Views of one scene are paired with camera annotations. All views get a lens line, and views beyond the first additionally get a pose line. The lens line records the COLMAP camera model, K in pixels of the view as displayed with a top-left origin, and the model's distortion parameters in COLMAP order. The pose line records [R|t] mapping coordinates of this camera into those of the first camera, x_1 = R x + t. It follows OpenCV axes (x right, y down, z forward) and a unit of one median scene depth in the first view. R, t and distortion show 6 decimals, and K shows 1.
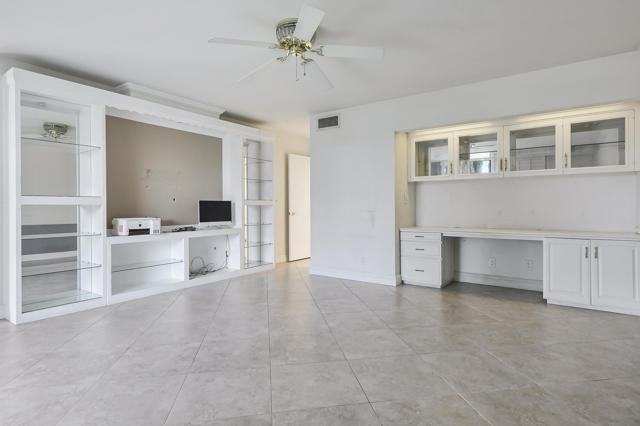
lens RADIAL K [[339.6, 0, 320.9], [0, 339.6, 204.7], [0, 0, 1]] dist [0.015547, -0.000986]
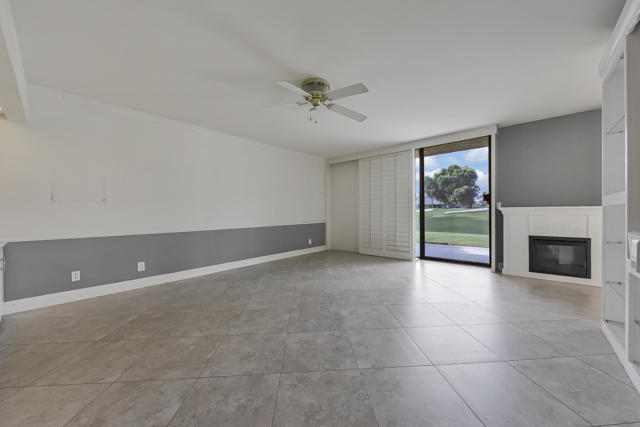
lens RADIAL K [[235.0, 0, 322.4], [0, 235.0, 211.7], [0, 0, 1]] dist [0.000580, -0.000041]
pose [[-0.994750, 0.012797, 0.101529, -0.171454], [0.012569, 0.999917, -0.002888, 0.007800], [-0.101558, -0.001597, -0.994828, 1.758956]]
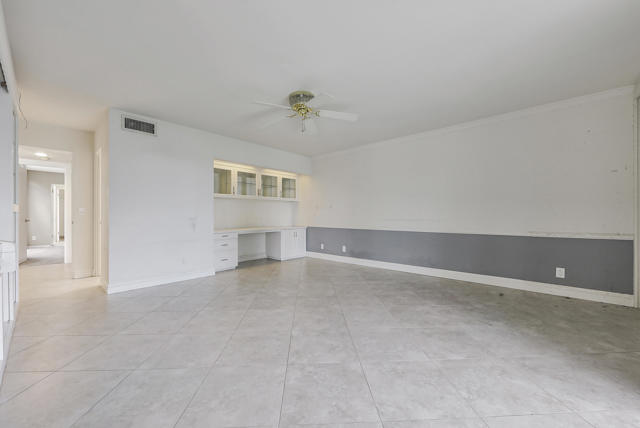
lens RADIAL K [[250.4, 0, 320.0], [0, 250.4, 214.0], [0, 0, 1]] dist [0.001317, 0.000096]
pose [[0.119364, 0.008909, 0.992811, -1.033000], [-0.000856, 0.999960, -0.008871, 0.014200], [-0.992850, 0.000209, 0.119367, 0.703100]]
